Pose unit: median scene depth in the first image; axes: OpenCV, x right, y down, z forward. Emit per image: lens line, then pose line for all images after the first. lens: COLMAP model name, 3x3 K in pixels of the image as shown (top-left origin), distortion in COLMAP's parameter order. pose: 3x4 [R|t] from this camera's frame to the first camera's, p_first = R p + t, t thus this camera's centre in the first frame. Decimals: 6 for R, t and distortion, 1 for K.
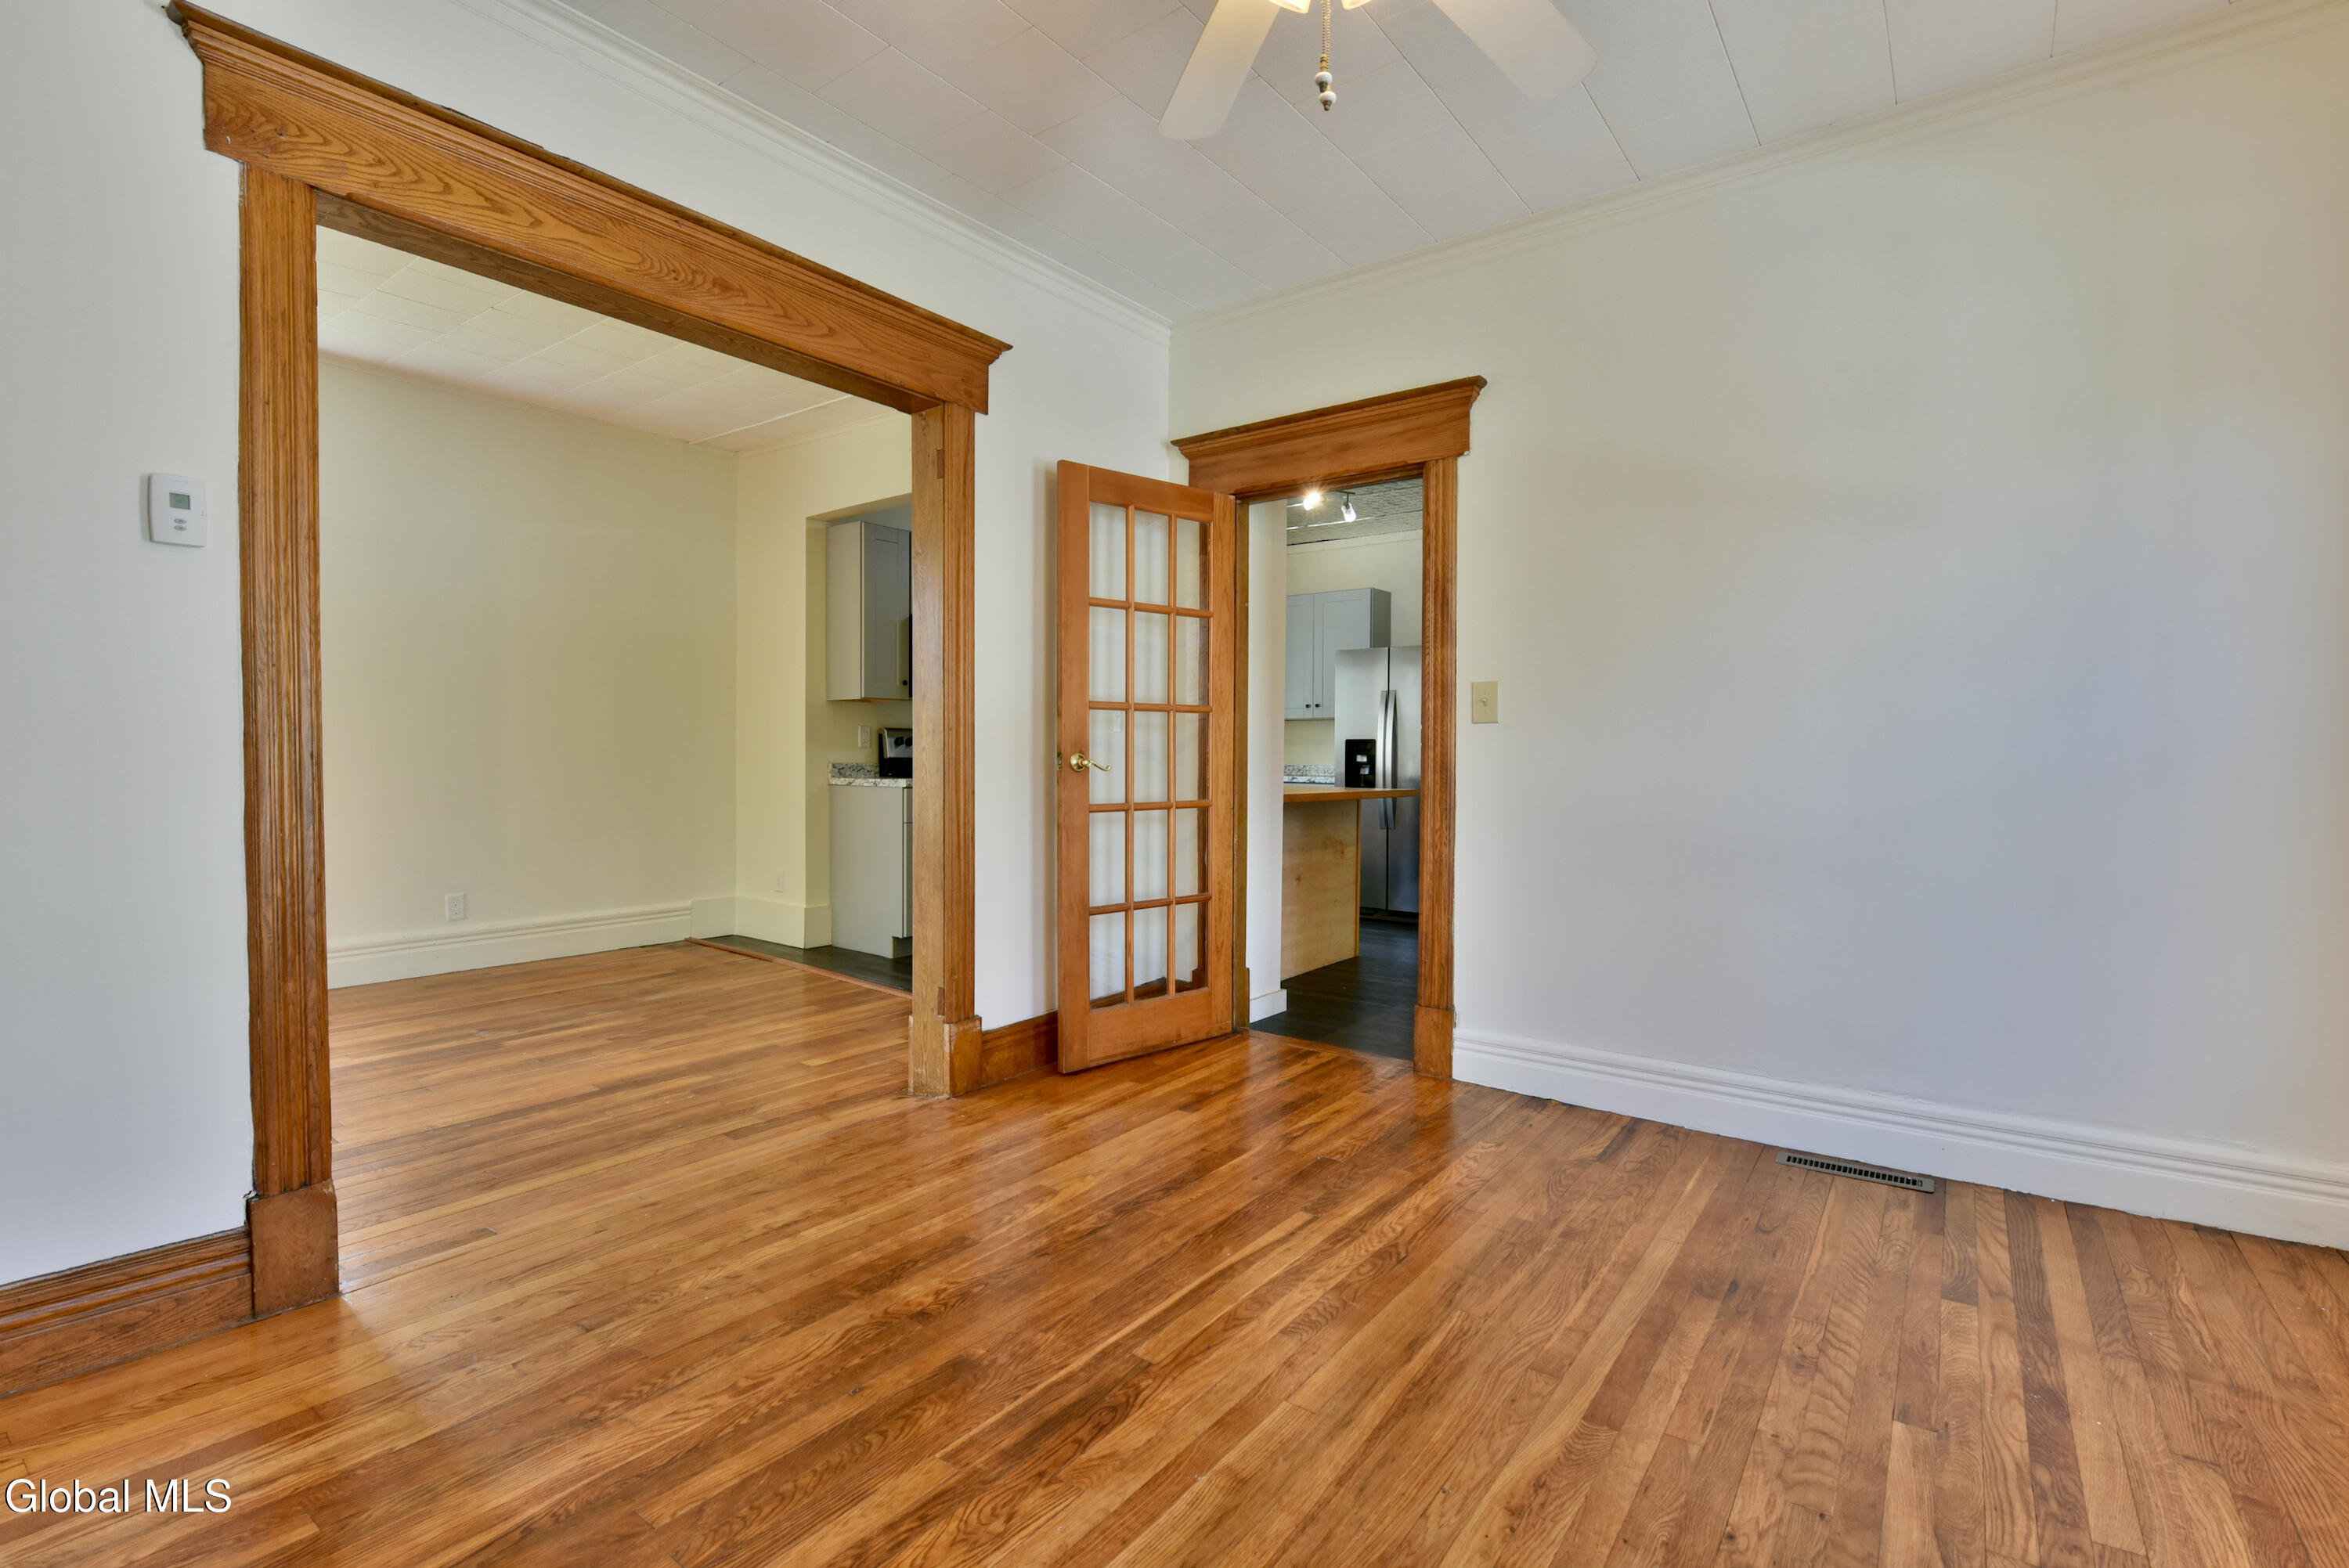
lens RADIAL K [[1069.1, 0, 1173.9], [0, 1069.1, 776.4], [0, 0, 1]] dist [-0.002348, -0.004251]
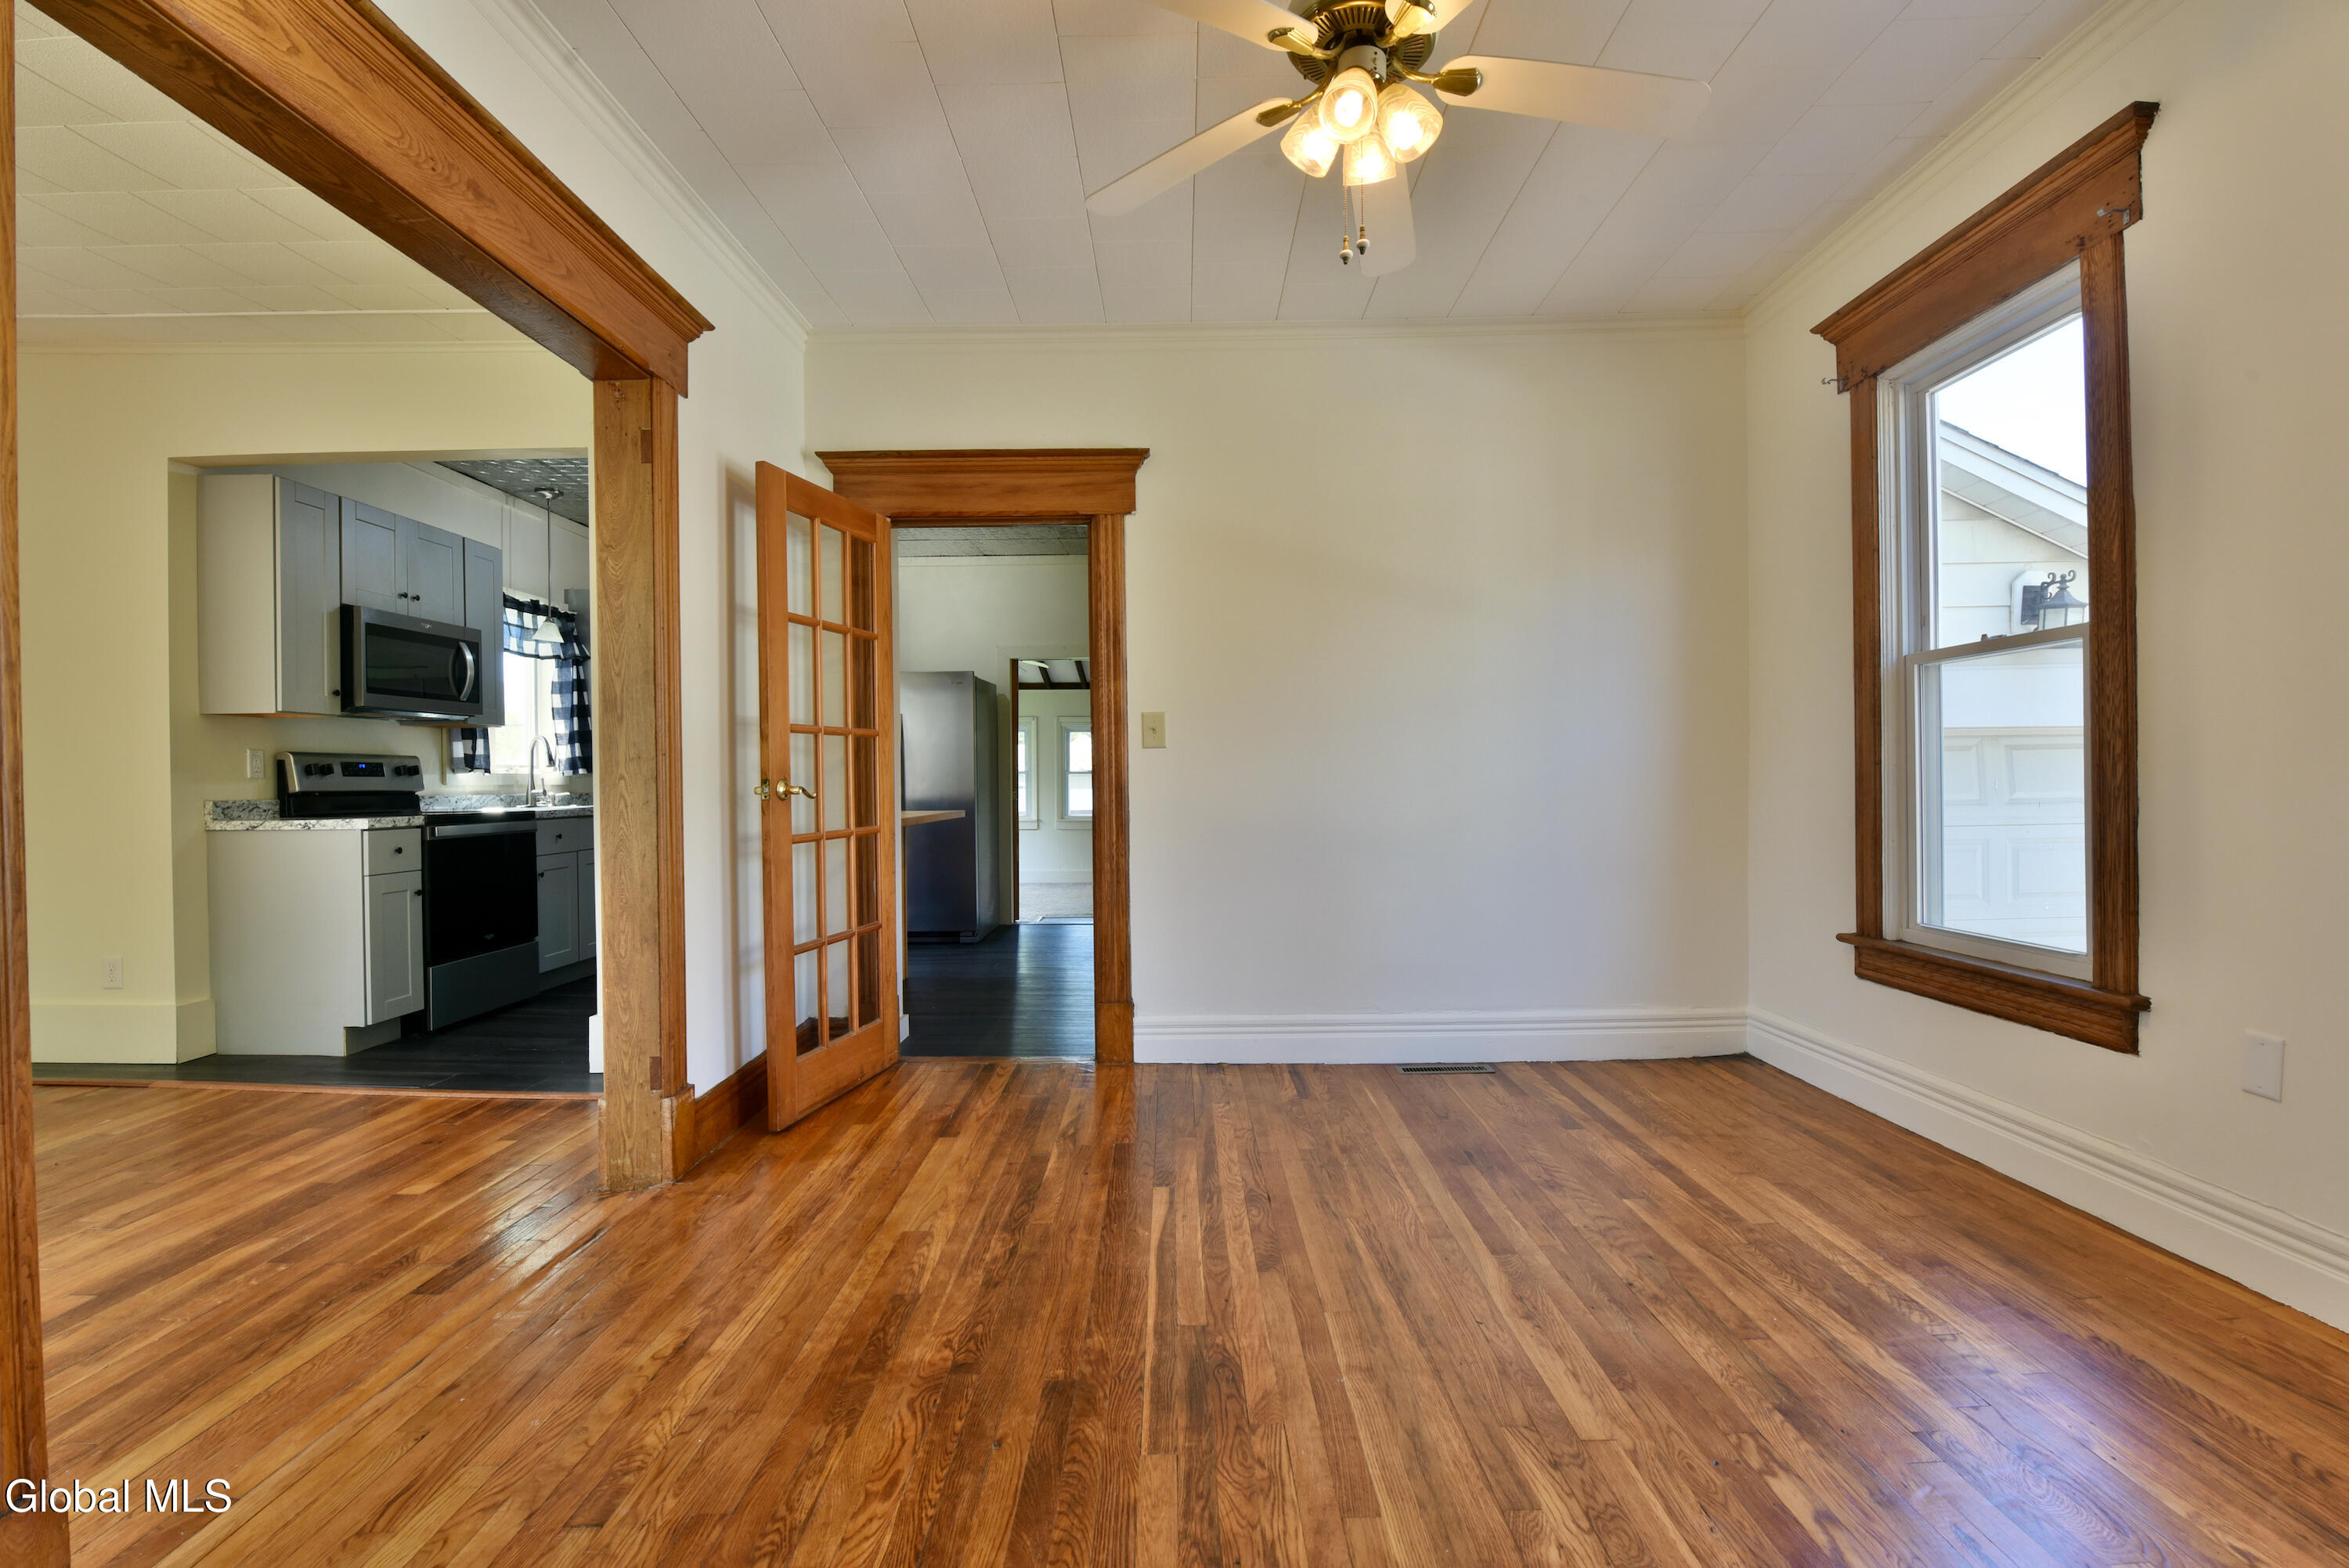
lens RADIAL K [[1069.1, 0, 1173.9], [0, 1069.1, 778.1], [0, 0, 1]] dist [-0.002348, -0.004251]
pose [[0.803153, -0.015726, 0.595566, -0.467027], [0.026823, 0.999592, -0.009779, -0.007121], [-0.595169, 0.023829, 0.803247, 0.074374]]
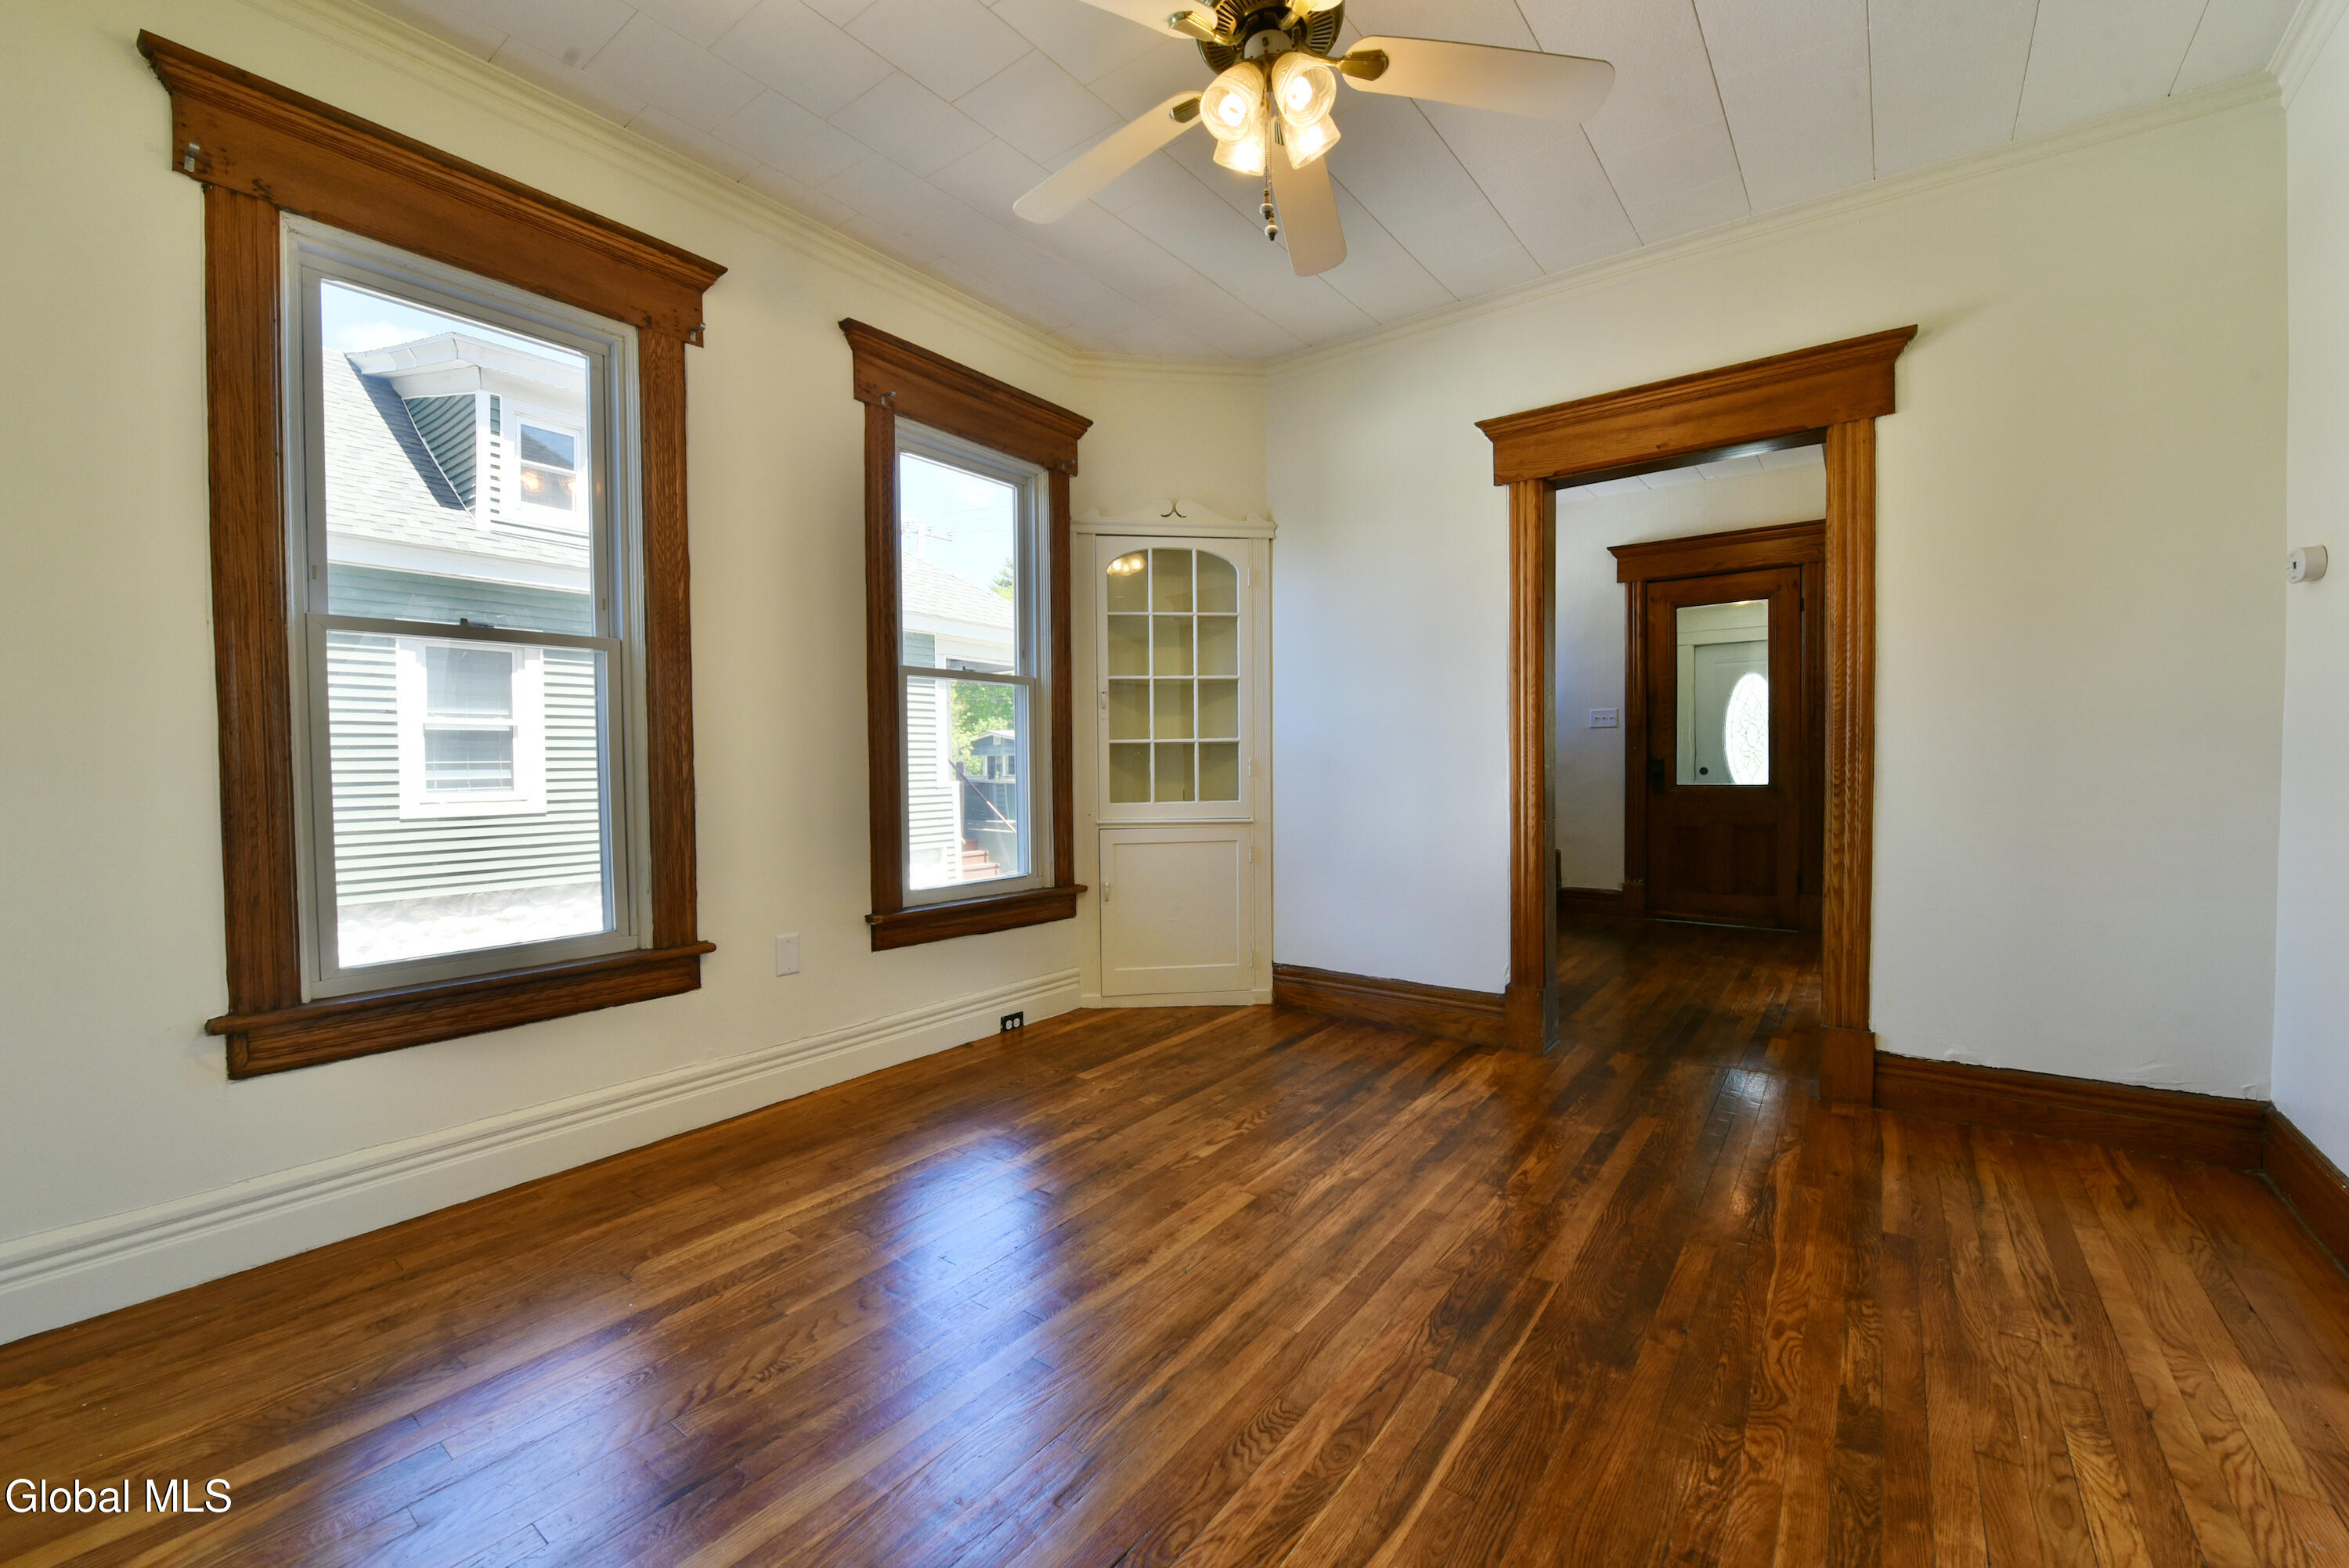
lens RADIAL K [[956.4, 0, 1184.9], [0, 956.4, 772.8], [0, 0, 1]] dist [-0.011159, -0.003917]
pose [[-0.999985, 0.002127, -0.005012, 0.142258], [0.001991, 0.999634, 0.026980, -0.019679], [0.005068, 0.026970, -0.999623, 1.250104]]
